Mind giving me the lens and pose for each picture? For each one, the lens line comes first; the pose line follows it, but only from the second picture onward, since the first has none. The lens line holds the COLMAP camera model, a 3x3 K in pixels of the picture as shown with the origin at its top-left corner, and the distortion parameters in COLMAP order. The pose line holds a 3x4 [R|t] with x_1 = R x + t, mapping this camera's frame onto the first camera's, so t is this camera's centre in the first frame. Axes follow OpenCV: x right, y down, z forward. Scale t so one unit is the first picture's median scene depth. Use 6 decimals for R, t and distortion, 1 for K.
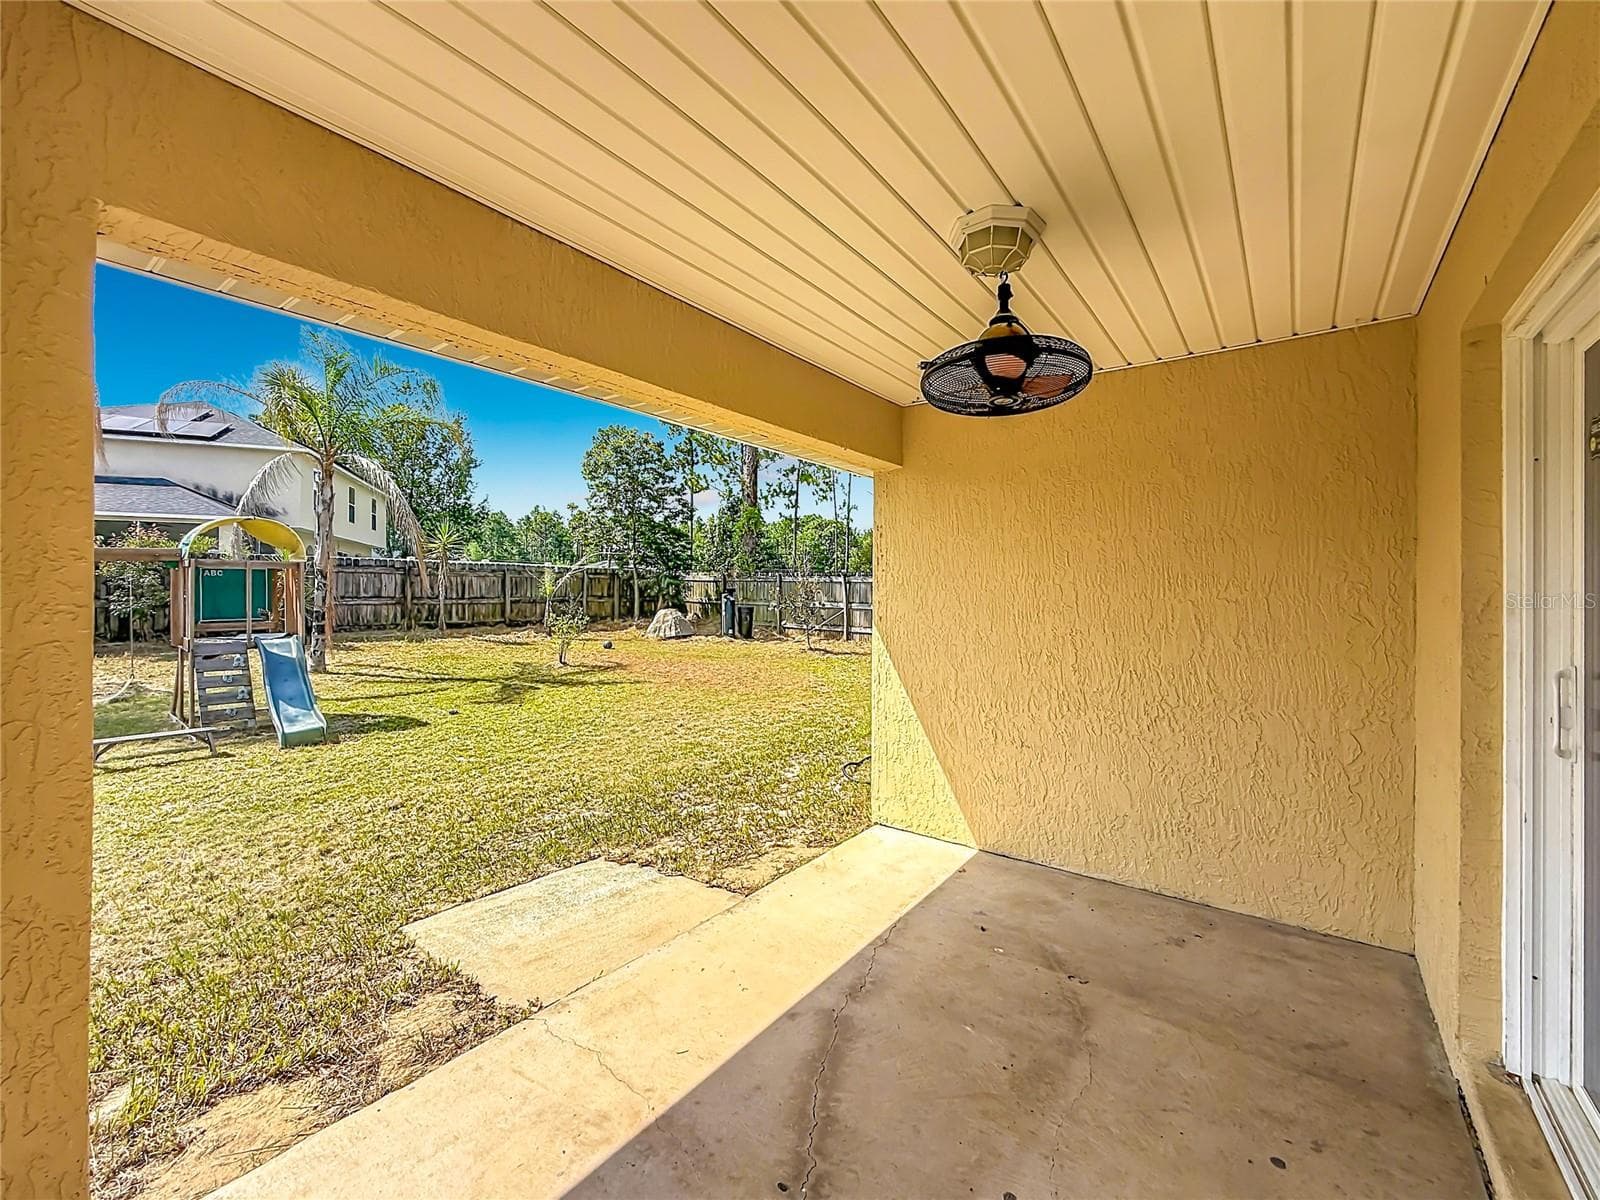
lens RADIAL K [[653.0, 0, 800.0], [0, 653.0, 600.0], [0, 0, 1]] dist [-0.006504, 0.000360]
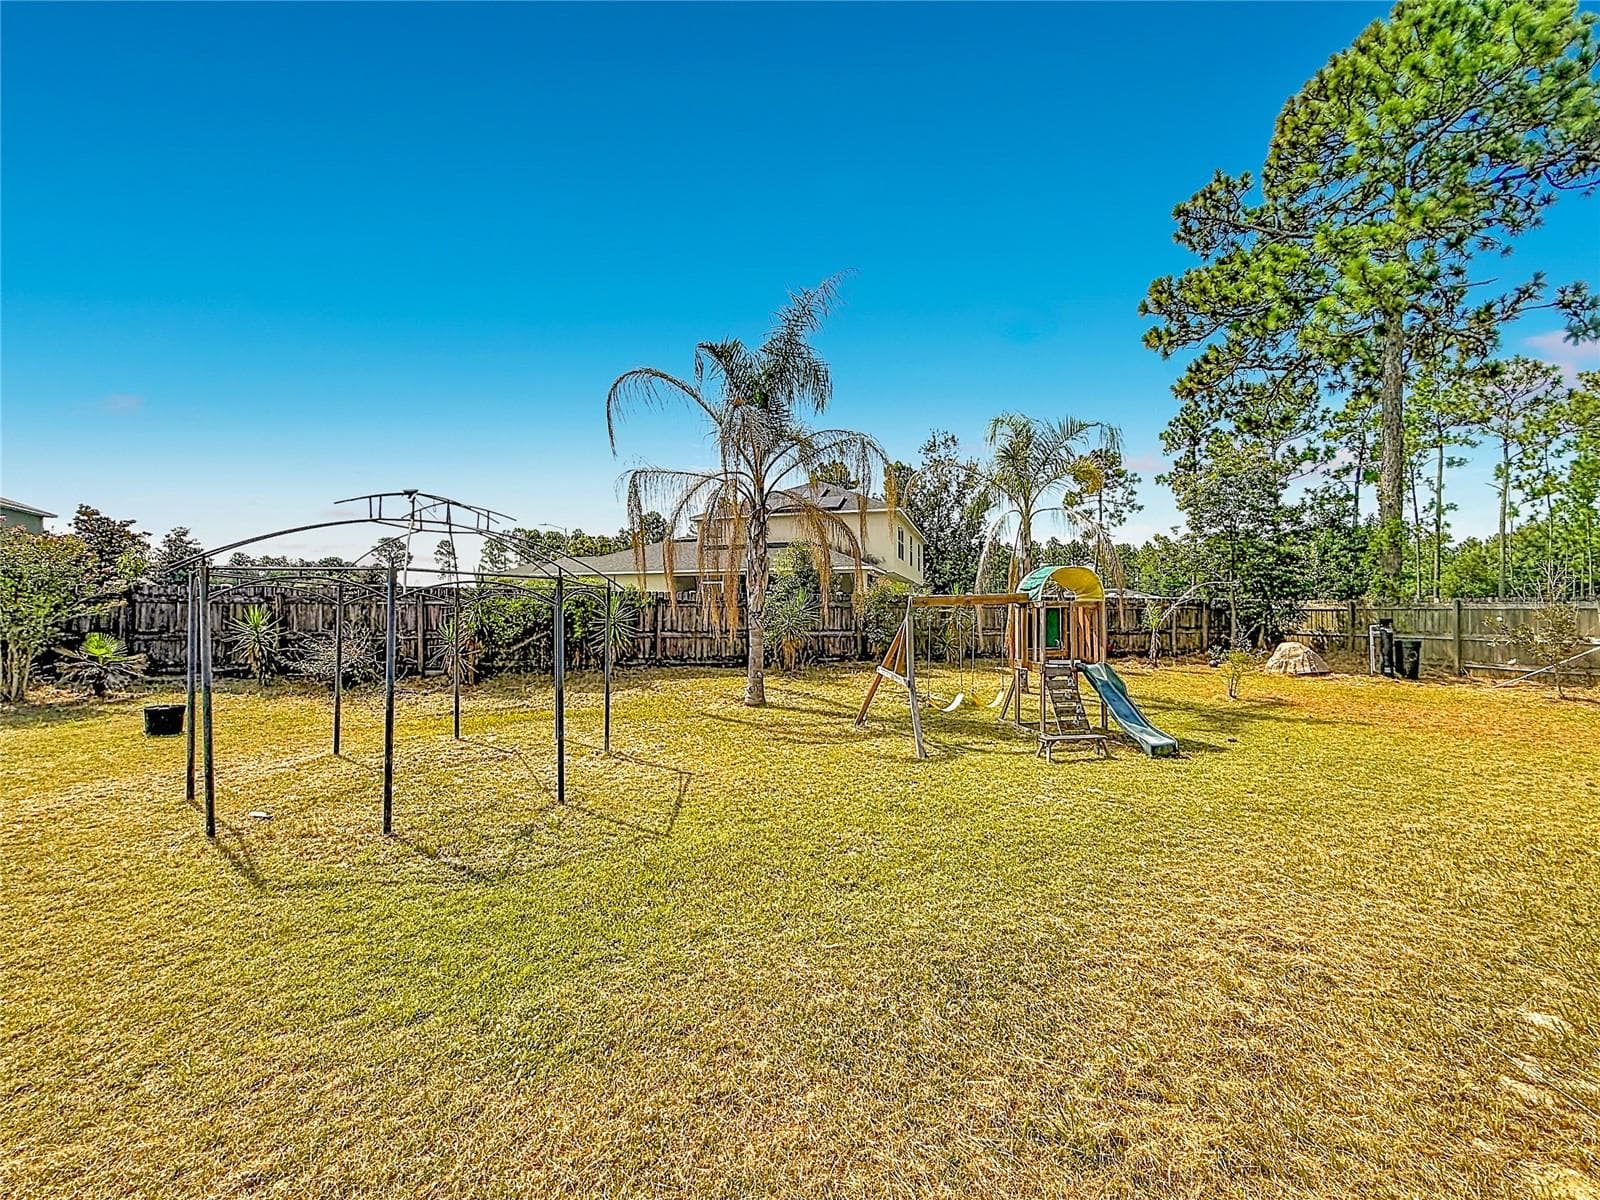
lens RADIAL K [[653.0, 0, 800.0], [0, 653.0, 600.0], [0, 0, 1]] dist [-0.006504, 0.000360]
pose [[0.795705, -0.024365, -0.605194, -0.099997], [-0.003012, 0.999019, -0.044180, -0.001234], [0.605677, 0.036977, 0.794851, -0.061187]]
